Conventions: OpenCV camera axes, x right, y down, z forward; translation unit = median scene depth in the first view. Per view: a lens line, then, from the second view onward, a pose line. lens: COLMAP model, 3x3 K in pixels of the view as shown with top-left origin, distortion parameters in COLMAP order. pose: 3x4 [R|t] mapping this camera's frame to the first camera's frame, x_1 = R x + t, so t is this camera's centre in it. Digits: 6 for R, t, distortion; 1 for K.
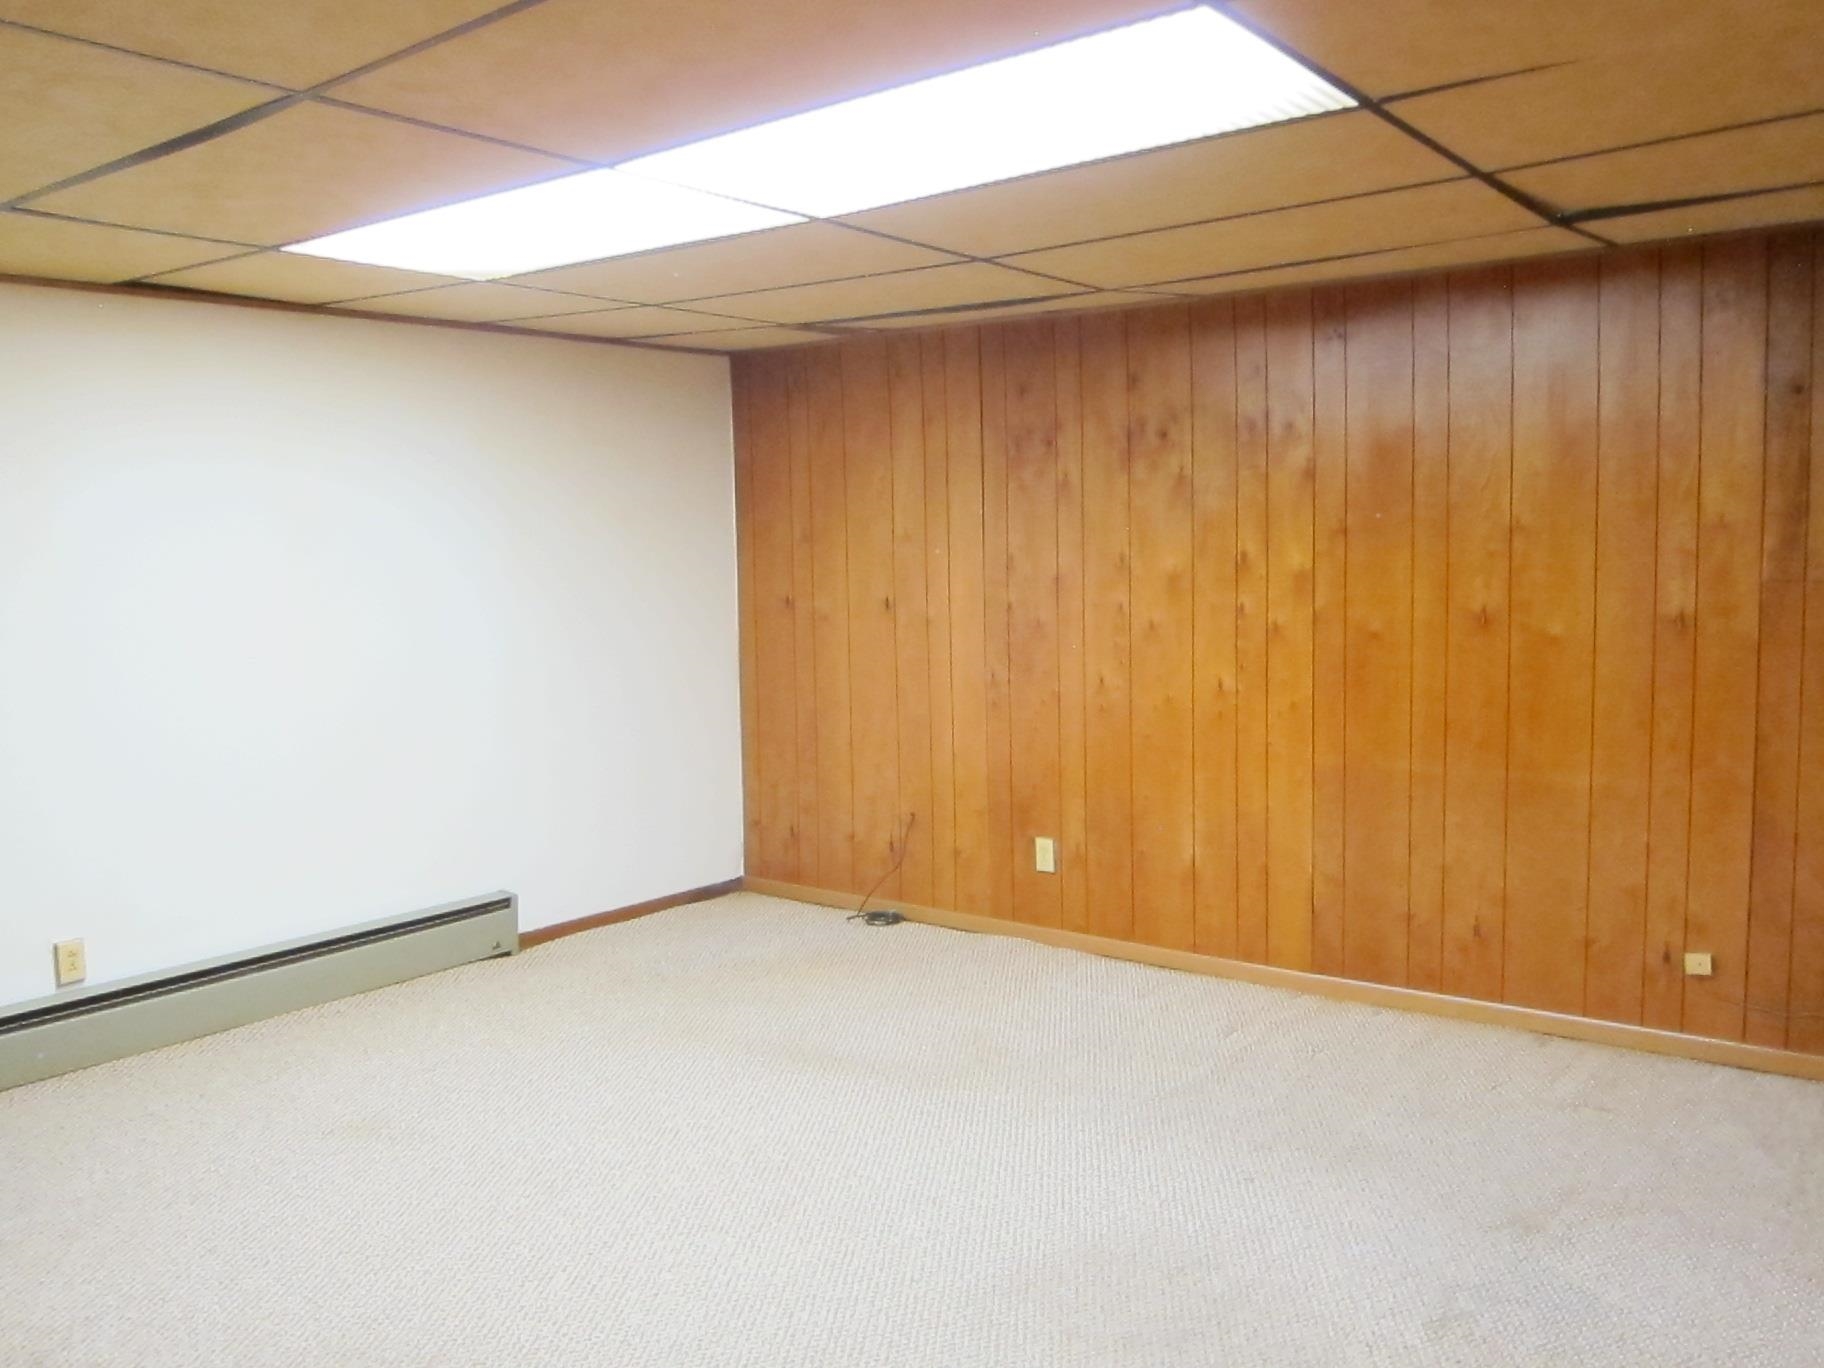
lens RADIAL K [[1525.5, 0, 917.5], [0, 1525.5, 683.5], [0, 0, 1]] dist [-0.064823, 0.021470]
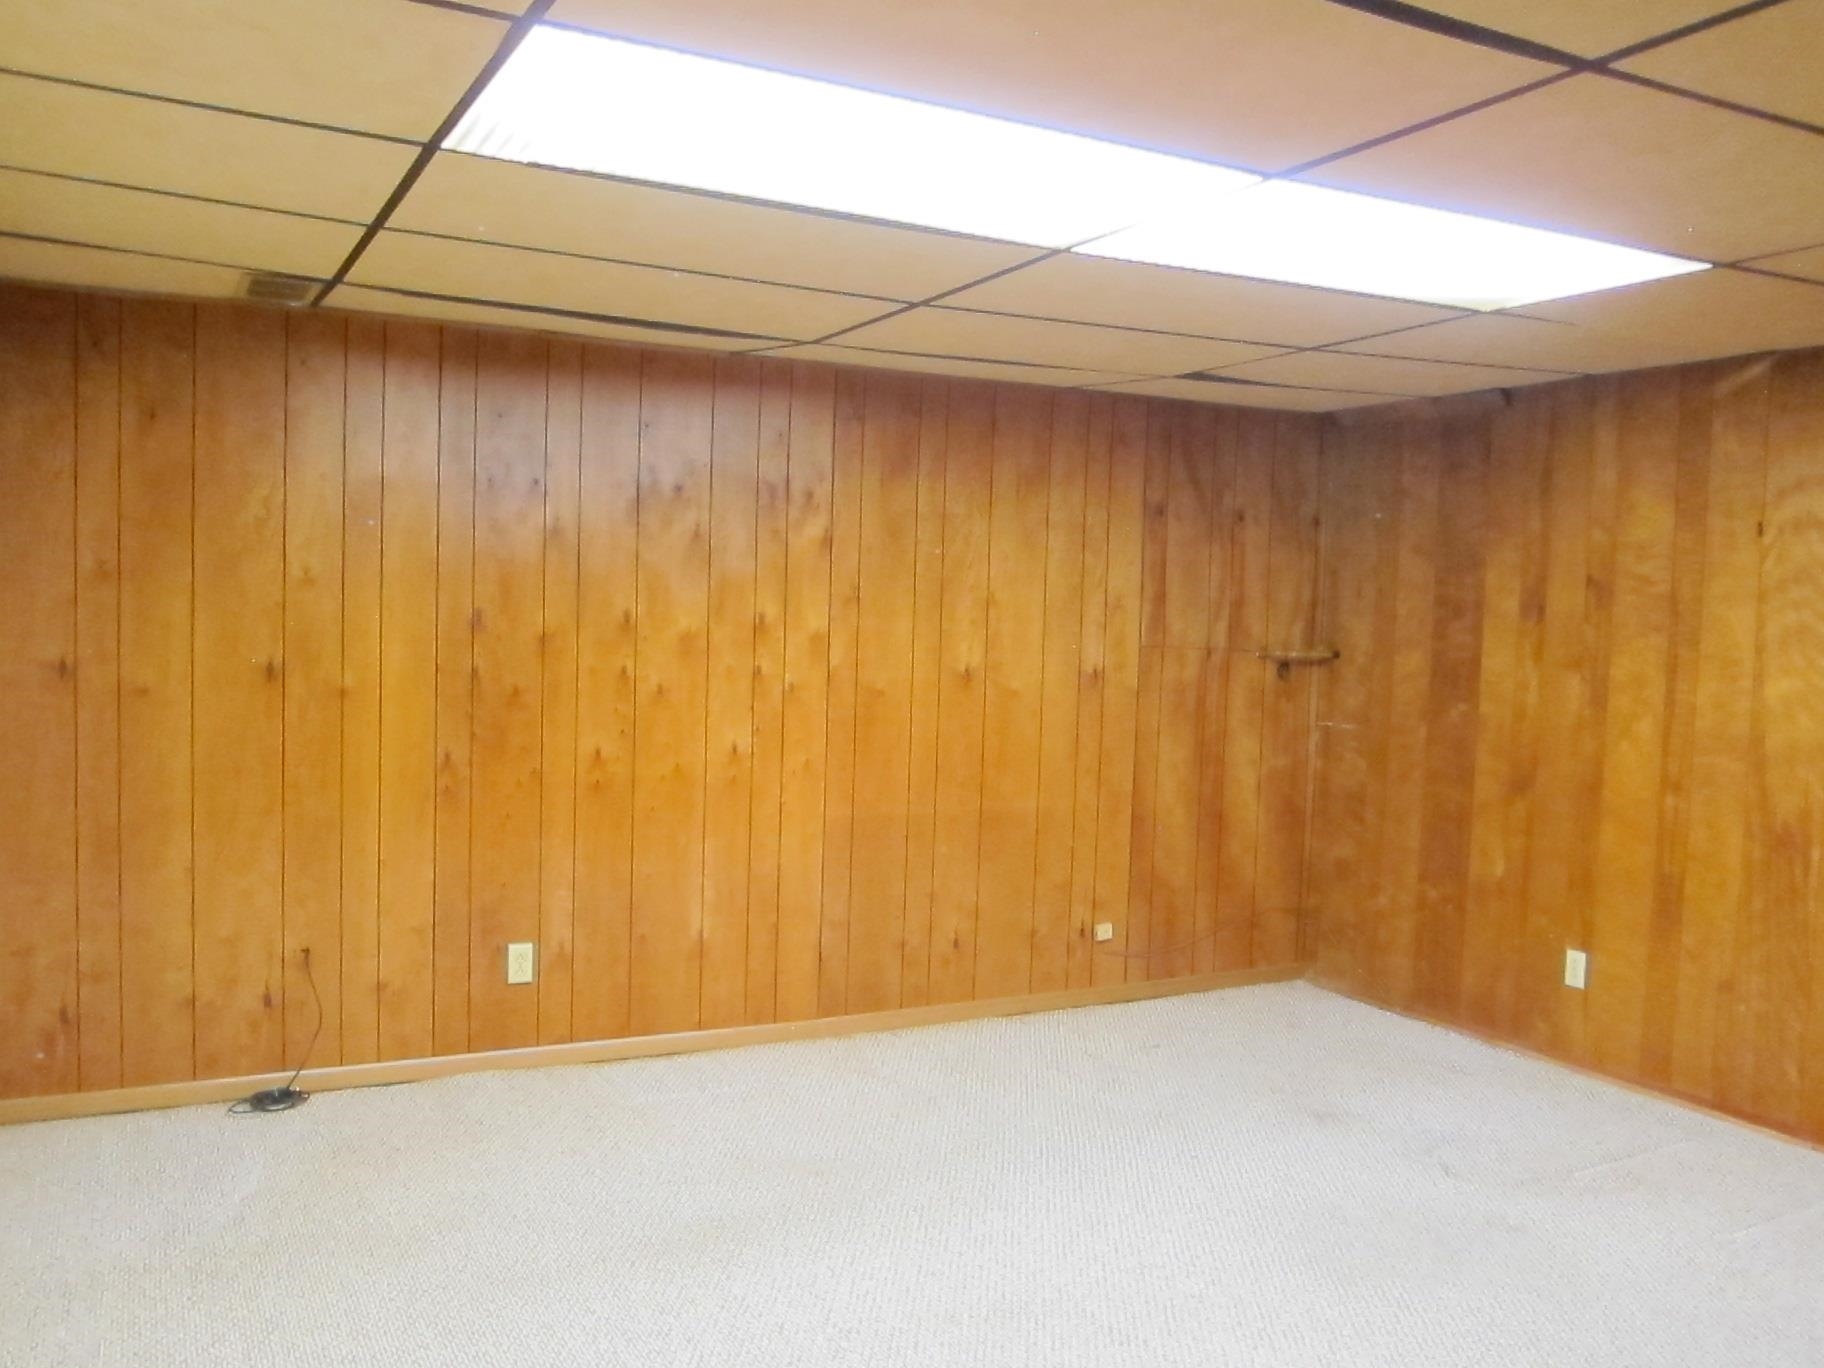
lens RADIAL K [[1525.5, 0, 917.5], [0, 1525.5, 683.5], [0, 0, 1]] dist [-0.064823, 0.021470]
pose [[0.409629, -0.017715, 0.912080, -0.651243], [0.052893, 0.998591, -0.004360, -0.030600], [-0.910718, 0.050028, 0.409988, 0.488290]]
